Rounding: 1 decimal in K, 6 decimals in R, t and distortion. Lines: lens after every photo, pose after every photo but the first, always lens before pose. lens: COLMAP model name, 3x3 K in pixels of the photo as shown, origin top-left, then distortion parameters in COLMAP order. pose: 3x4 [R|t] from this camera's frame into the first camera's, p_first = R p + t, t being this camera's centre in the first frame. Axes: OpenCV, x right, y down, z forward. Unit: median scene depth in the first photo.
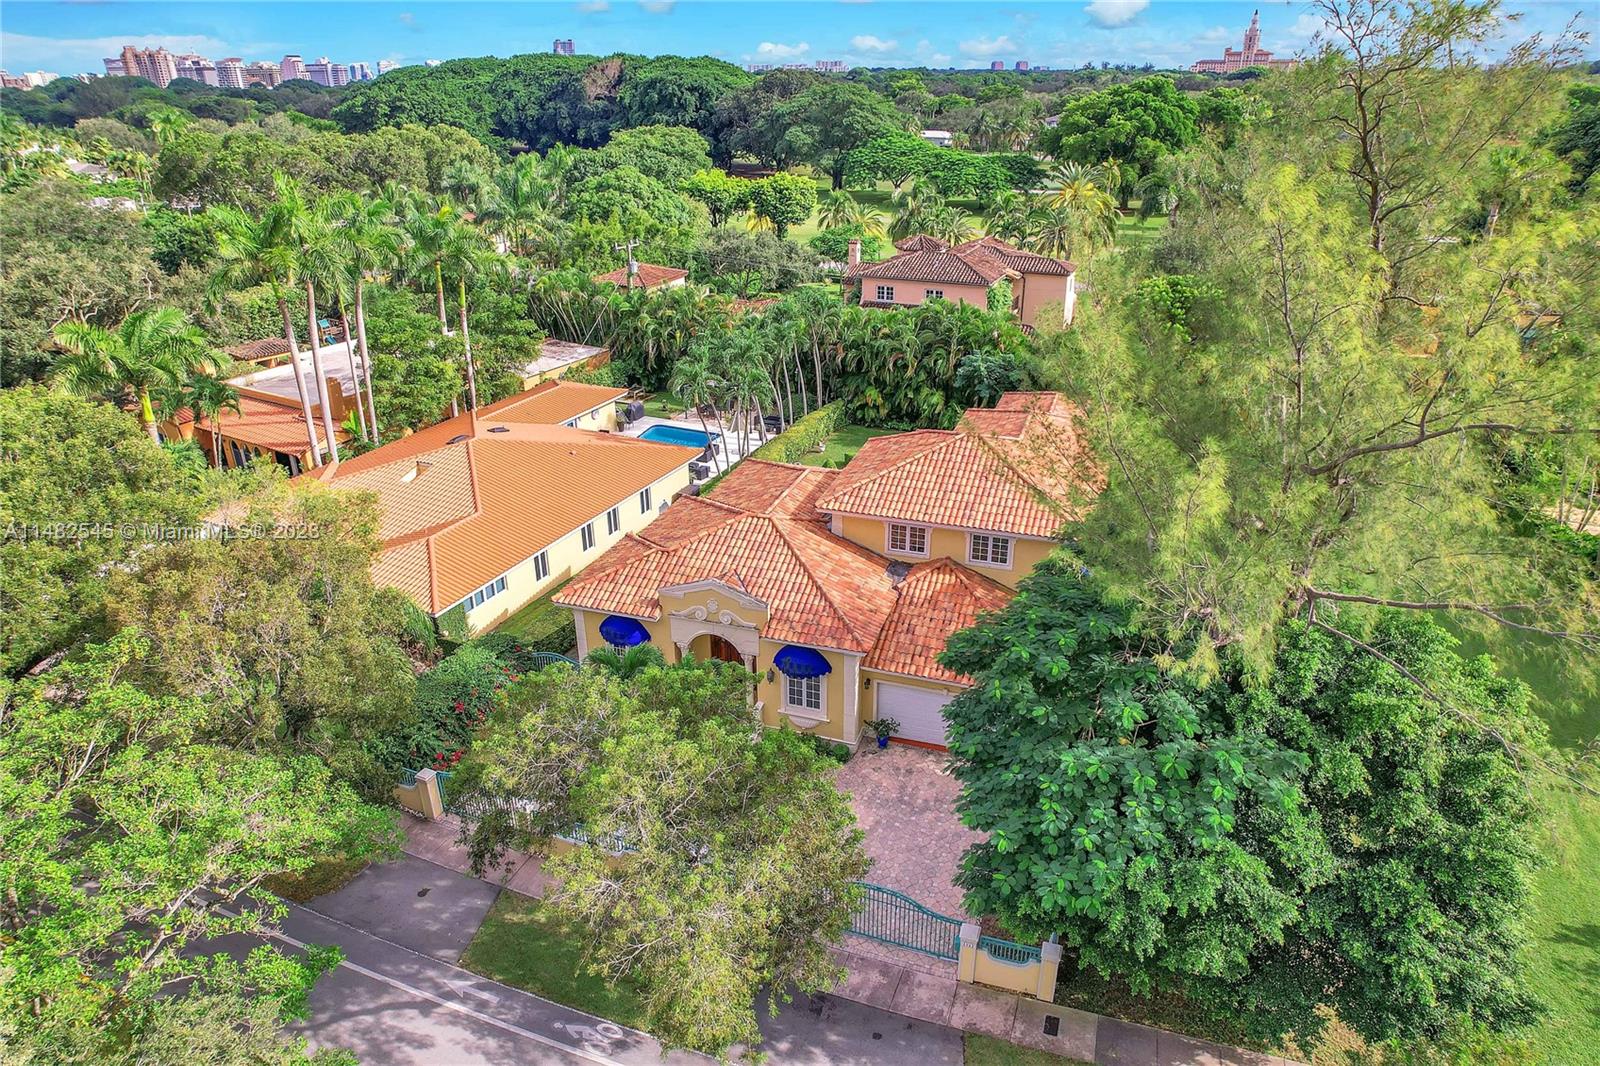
lens RADIAL K [[1026.1, 0, 802.3], [0, 1026.1, 516.4], [0, 0, 1]] dist [-0.086882, 0.080896]
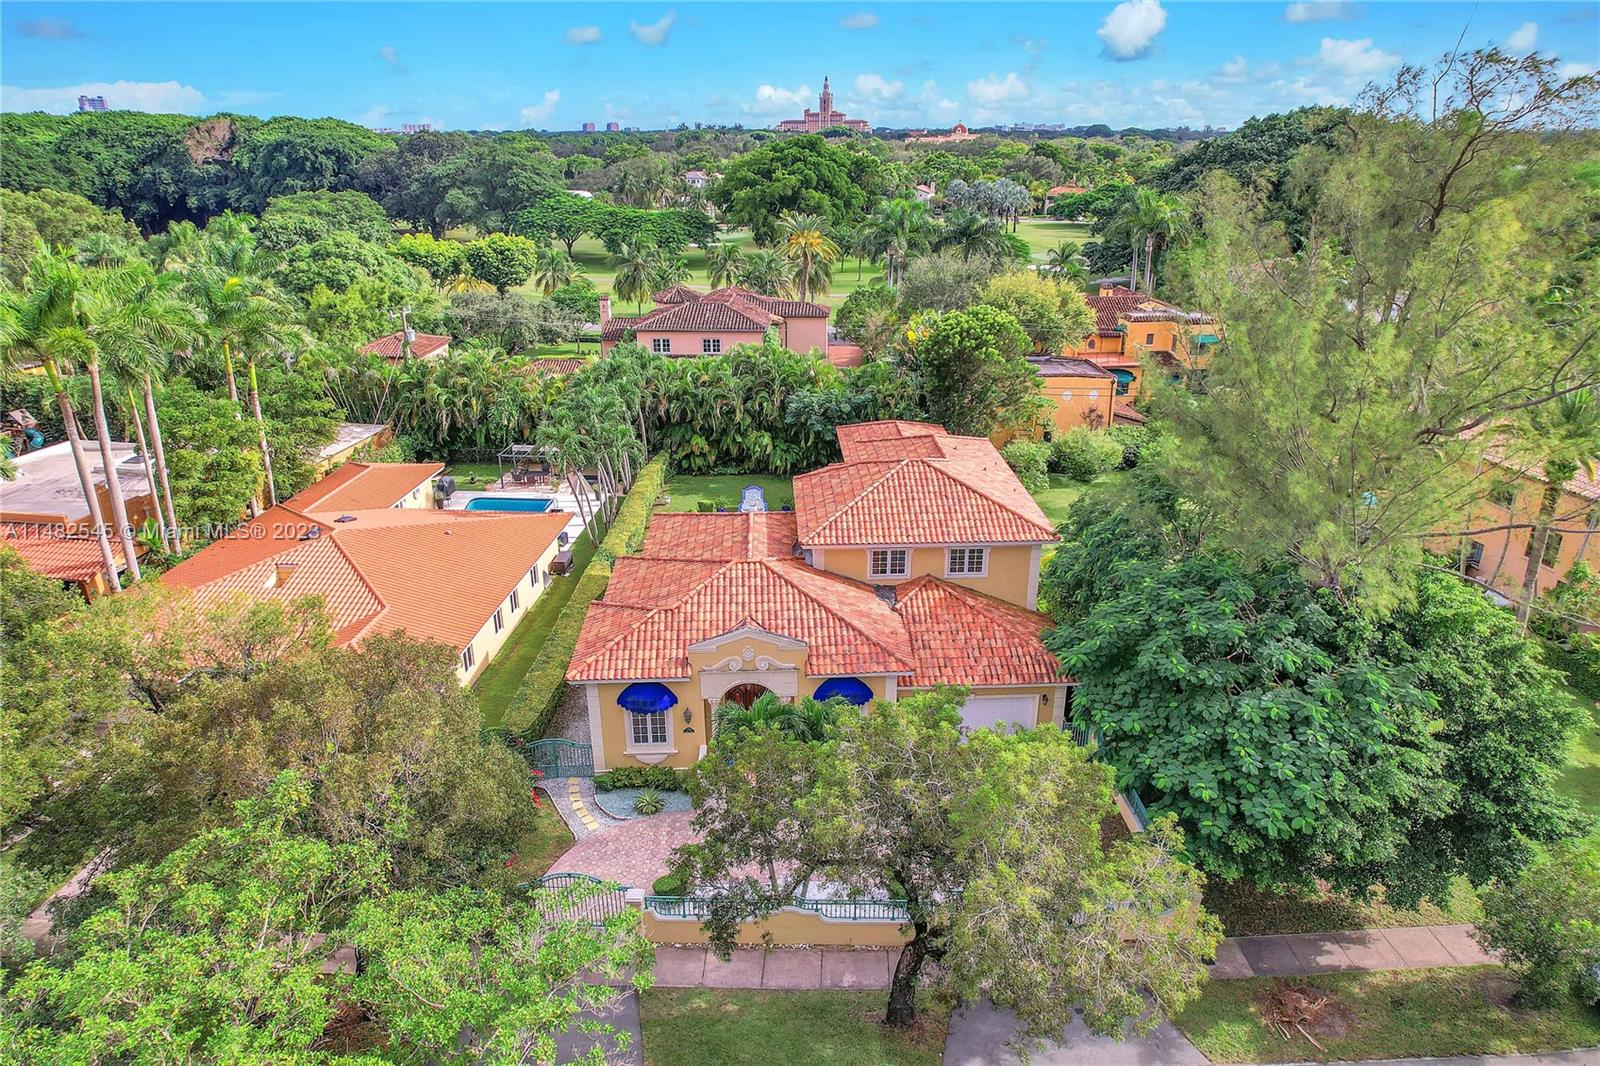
lens RADIAL K [[1026.1, 0, 802.3], [0, 1026.1, 516.4], [0, 0, 1]] dist [-0.086882, 0.080896]
pose [[0.931600, -0.123825, 0.341745, -0.197187], [0.141781, 0.989503, -0.027967, -0.004940], [-0.334694, 0.074507, 0.939377, 0.025187]]
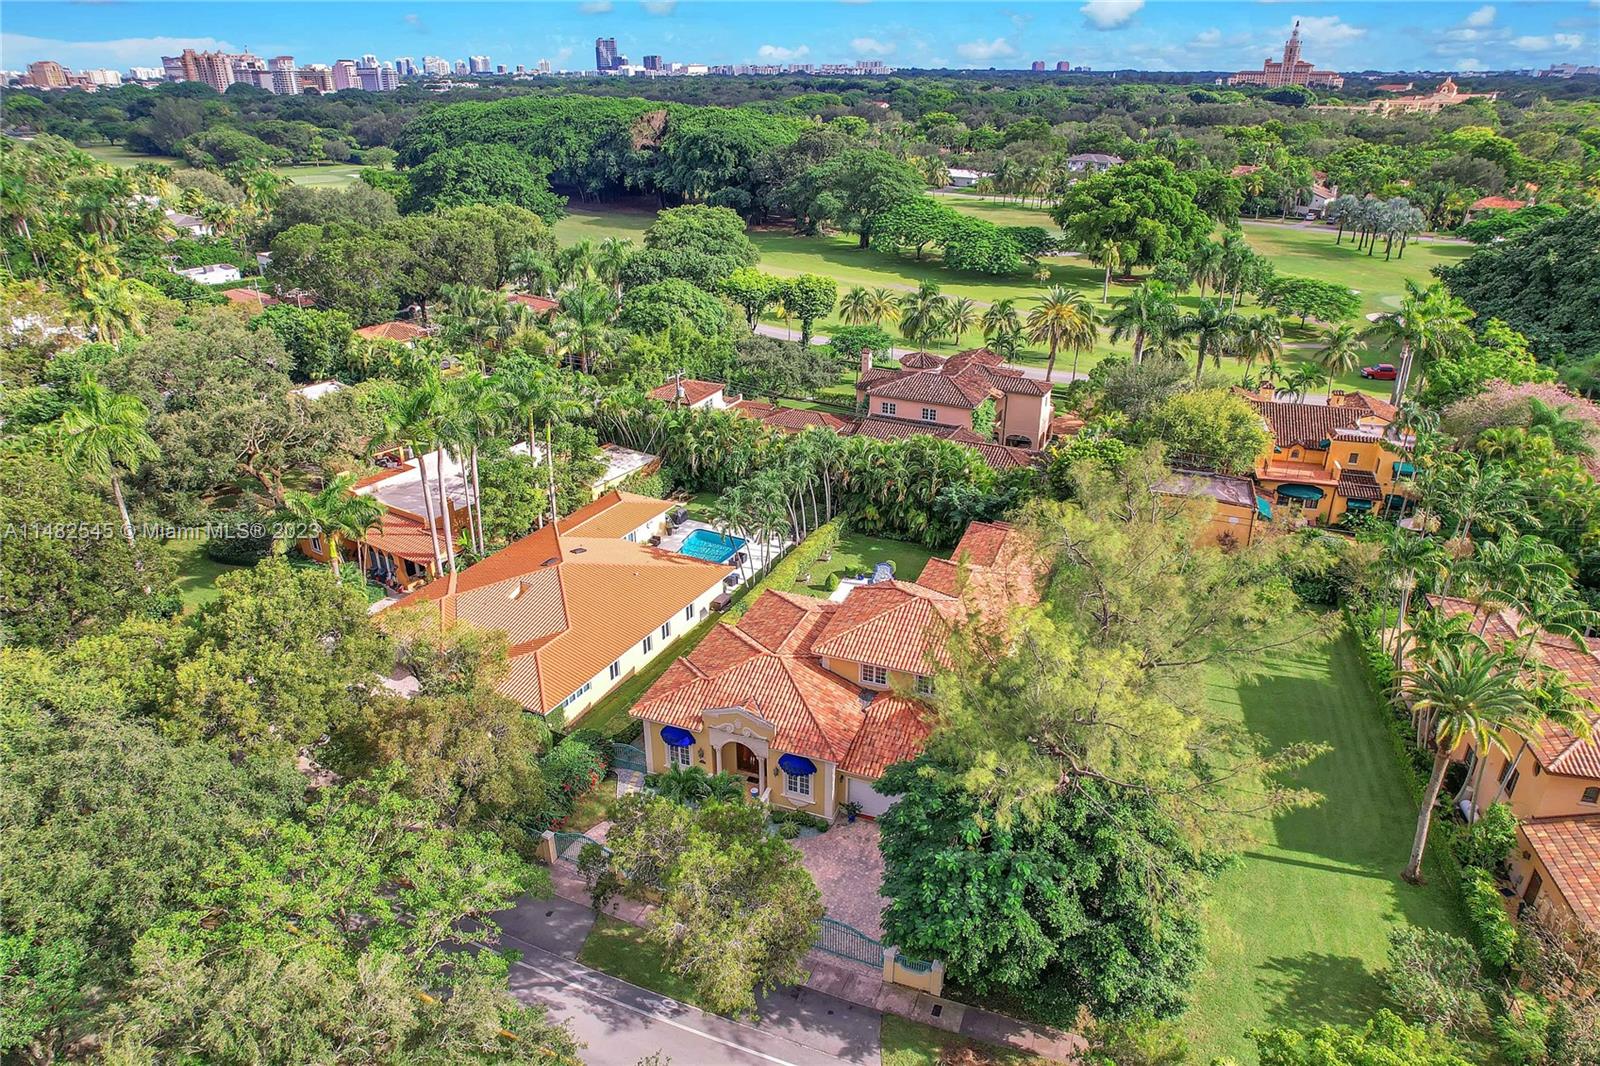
lens RADIAL K [[1026.1, 0, 802.3], [0, 1026.1, 516.4], [0, 0, 1]] dist [-0.086882, 0.080896]
pose [[0.999304, 0.022146, -0.030008, 0.023683], [-0.022015, 0.999747, 0.004691, -0.121920], [0.030105, -0.004027, 0.999539, -0.260936]]
